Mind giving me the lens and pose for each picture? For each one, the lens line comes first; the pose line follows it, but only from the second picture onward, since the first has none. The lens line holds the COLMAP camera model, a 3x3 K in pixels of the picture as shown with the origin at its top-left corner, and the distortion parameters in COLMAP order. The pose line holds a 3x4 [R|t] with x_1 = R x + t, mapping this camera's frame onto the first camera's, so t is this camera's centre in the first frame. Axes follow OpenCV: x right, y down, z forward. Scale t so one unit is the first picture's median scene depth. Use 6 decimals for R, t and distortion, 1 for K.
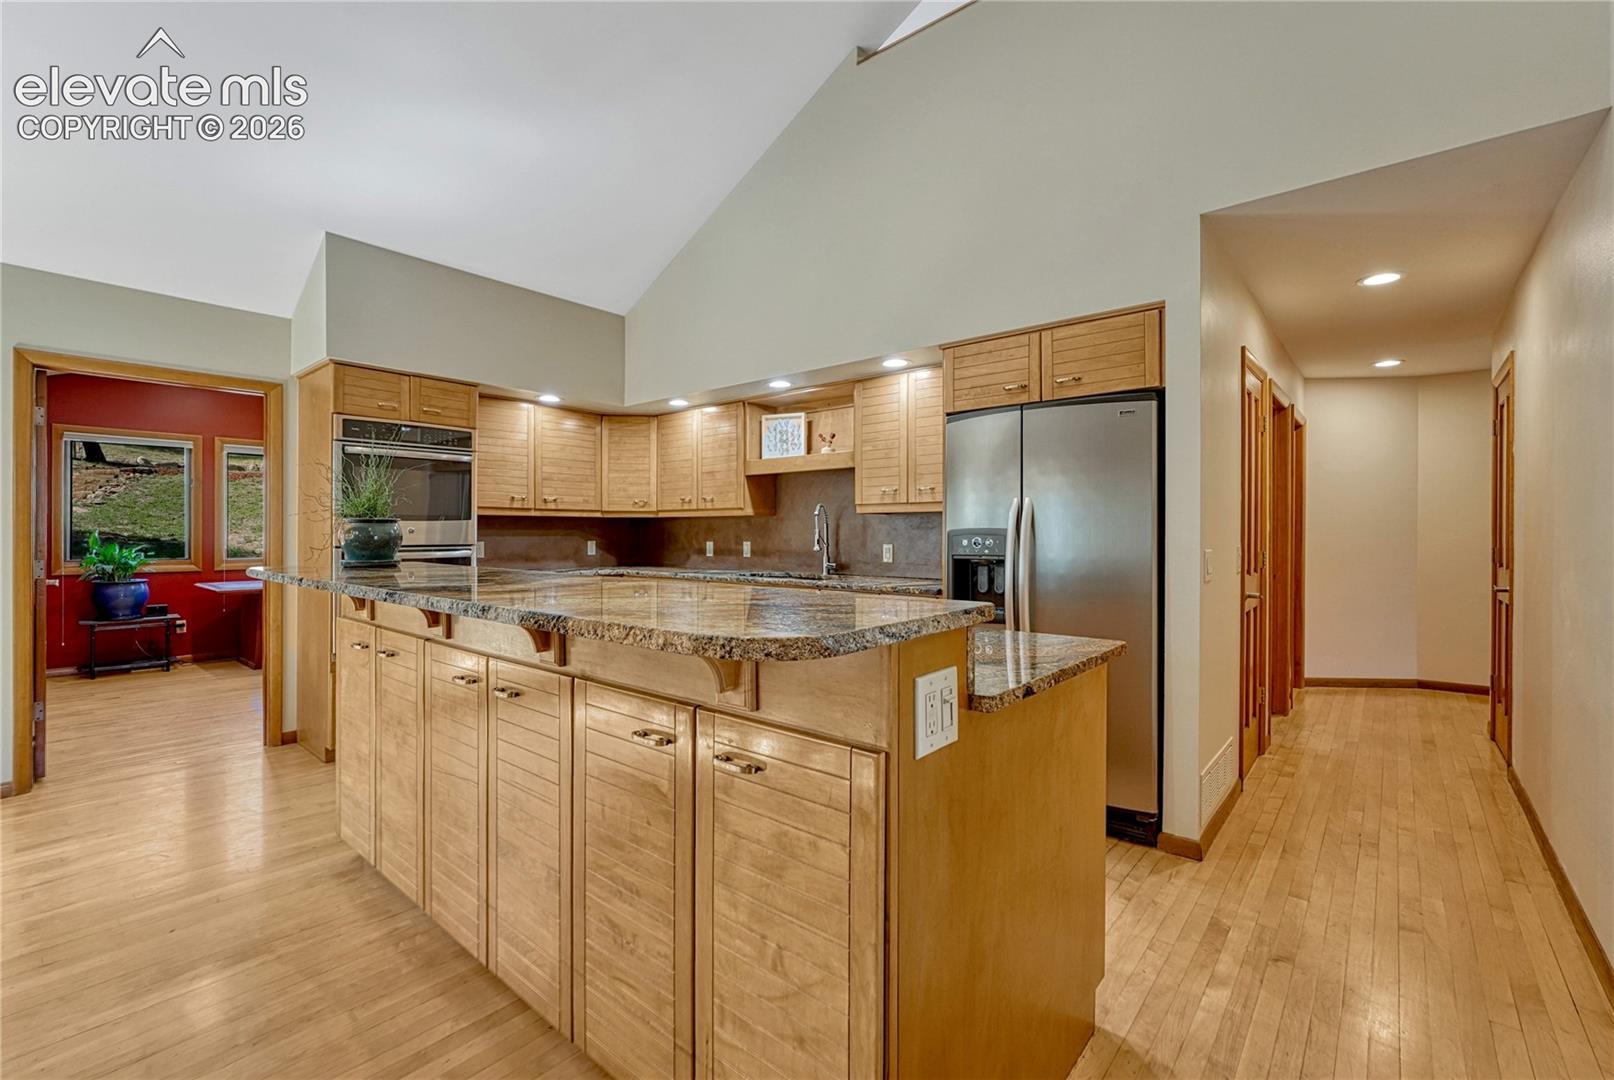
lens RADIAL K [[689.0, 0, 797.5], [0, 689.0, 528.5], [0, 0, 1]] dist [-0.009267, -0.001134]
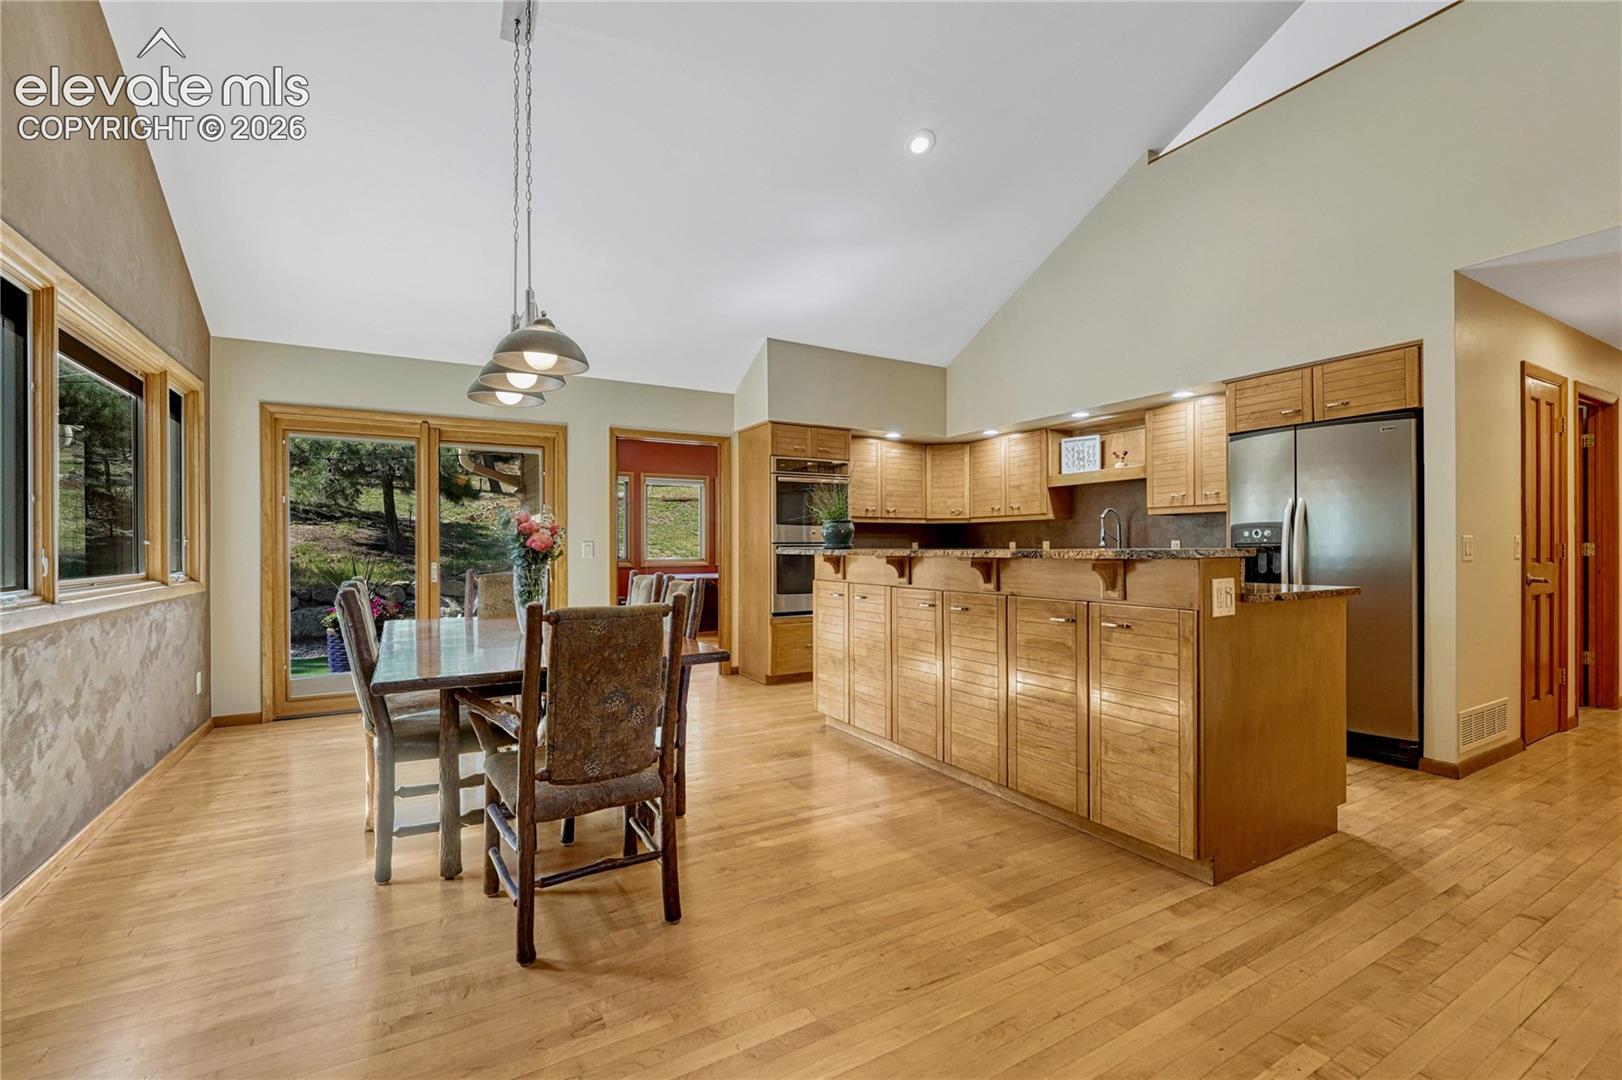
lens RADIAL K [[692.4, 0, 810.8], [0, 692.4, 545.3], [0, 0, 1]] dist [-0.009267, -0.001134]
pose [[0.944255, -0.005731, -0.329166, -0.080548], [0.006658, 0.999976, 0.001690, 0.026881], [0.329148, -0.003787, 0.944271, -0.386101]]
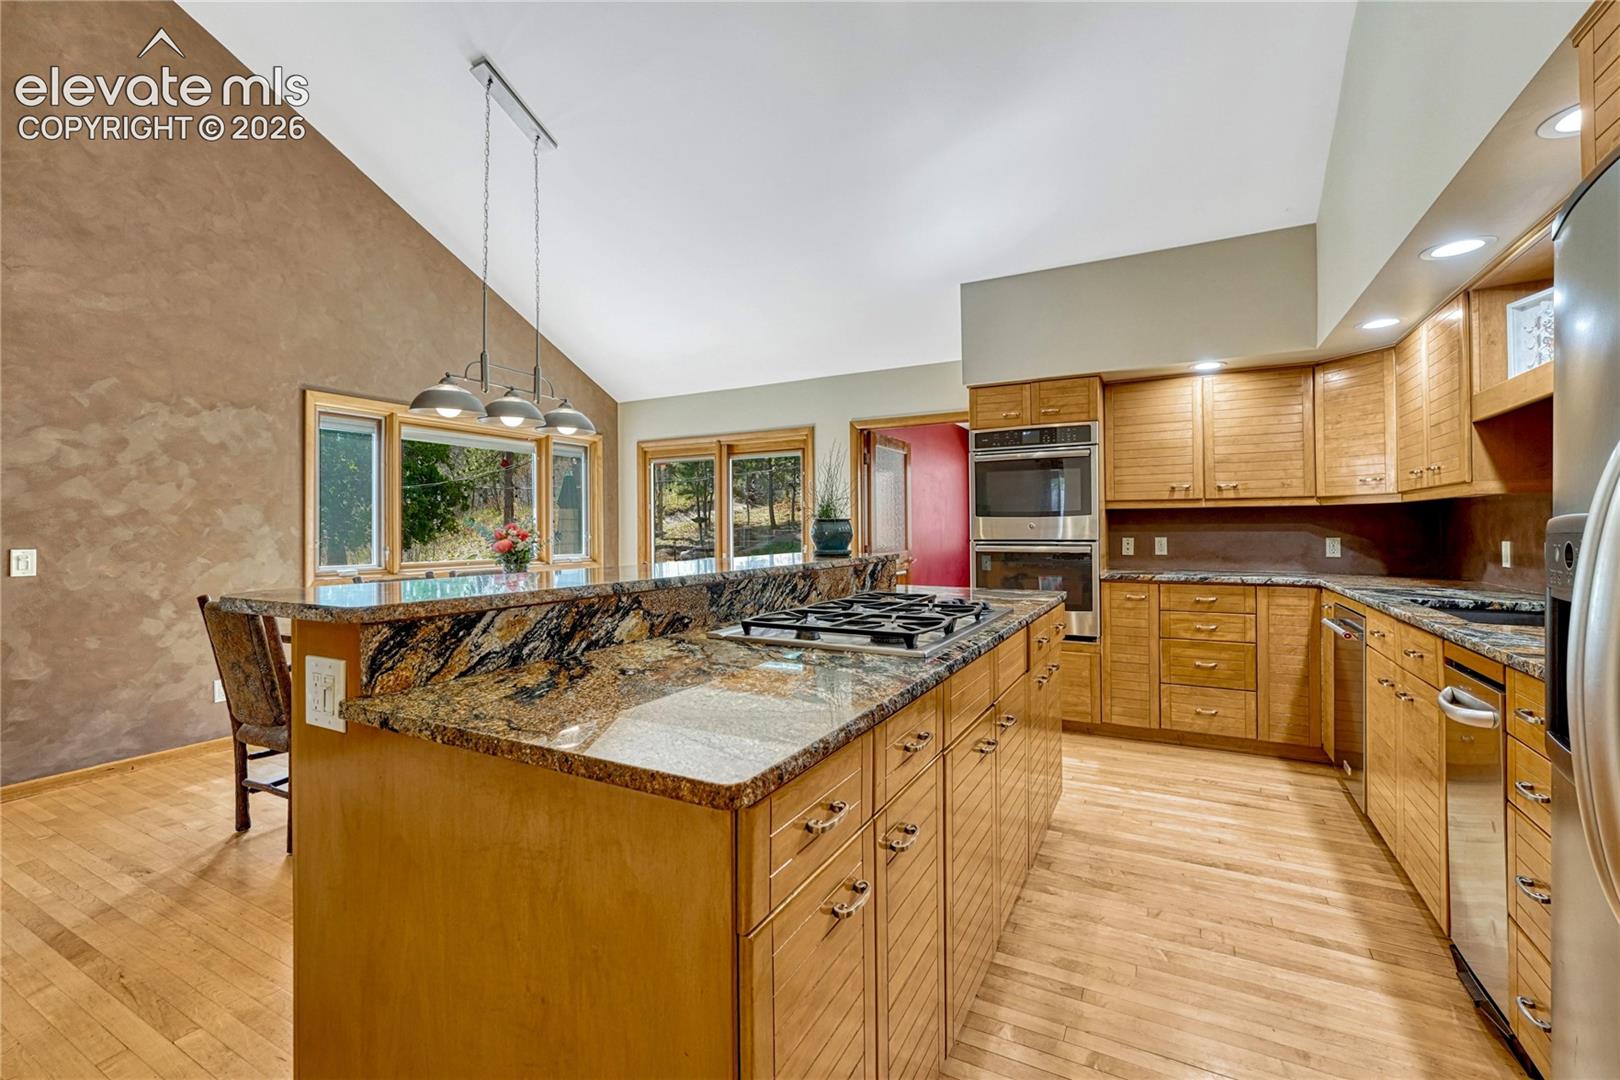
lens RADIAL K [[691.5, 0, 797.9], [0, 691.5, 532.2], [0, 0, 1]] dist [-0.009267, -0.001134]
pose [[0.182223, 0.000604, -0.983257, 0.432544], [0.004756, 0.999988, 0.001496, 0.010652], [0.983246, -0.004949, 0.182218, 0.423233]]
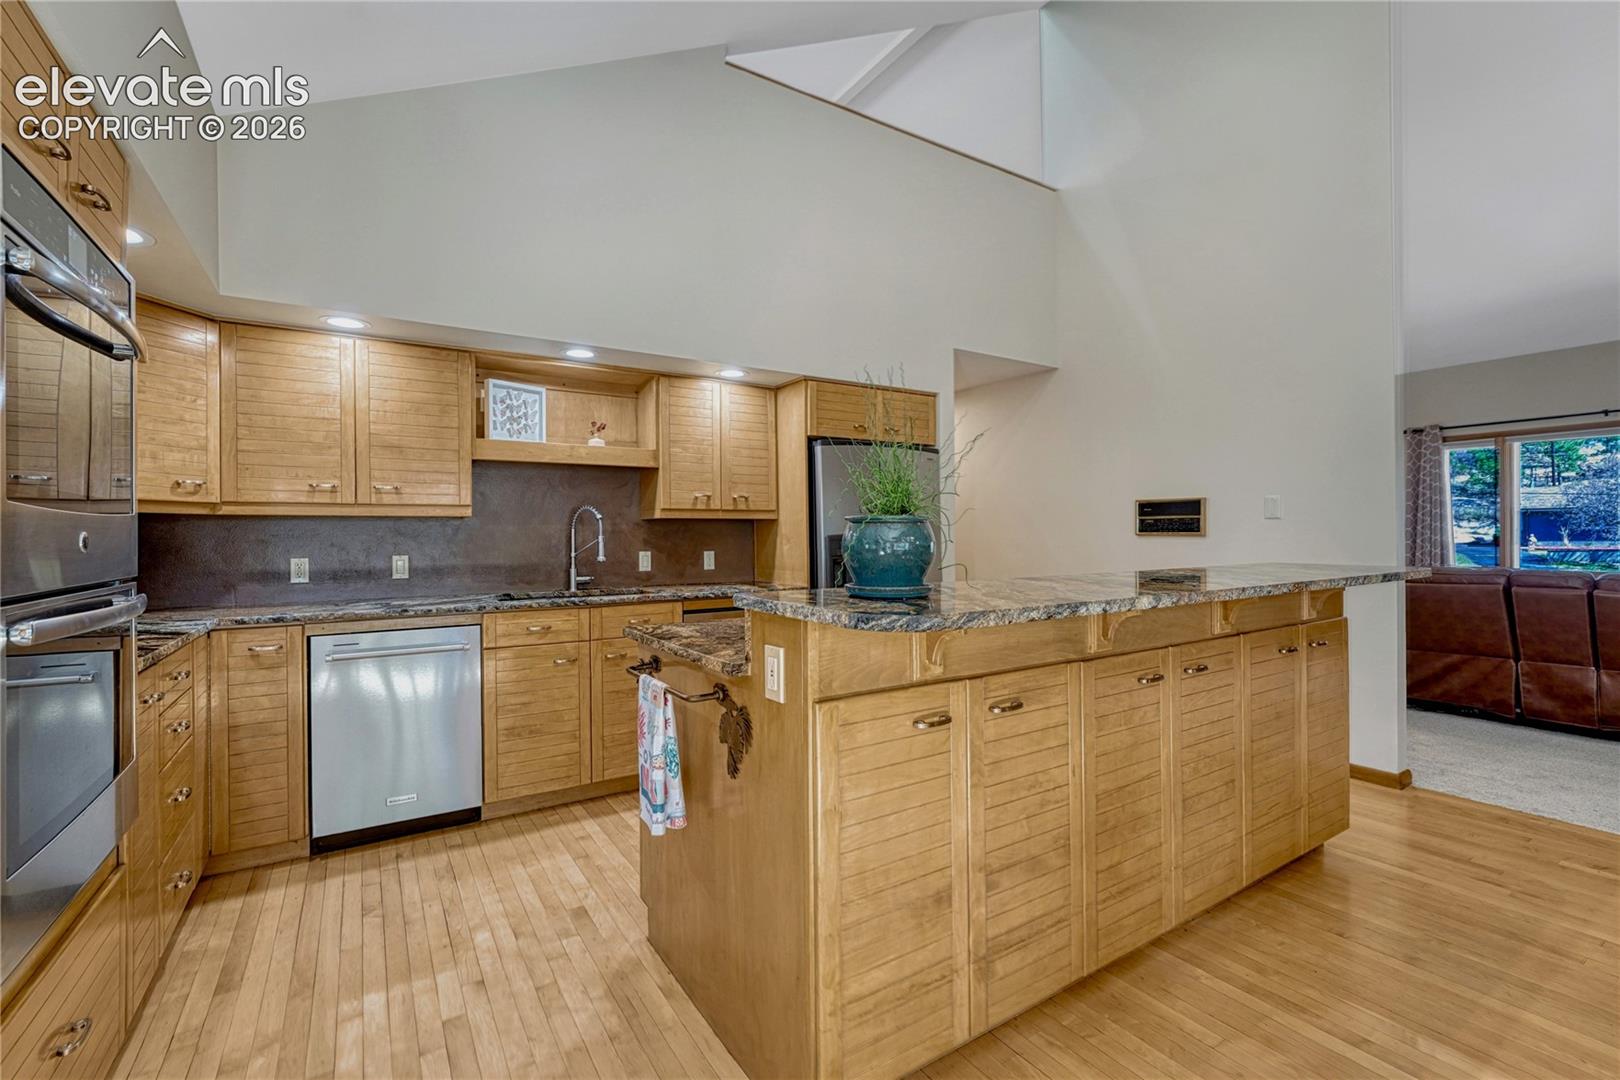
lens RADIAL K [[691.5, 0, 802.9], [0, 691.5, 547.3], [0, 0, 1]] dist [-0.009267, -0.001134]
pose [[0.299988, -0.010909, 0.953881, -0.747480], [0.009246, 0.999921, 0.008527, 0.010855], [-0.953898, 0.006262, 0.300065, 0.544243]]
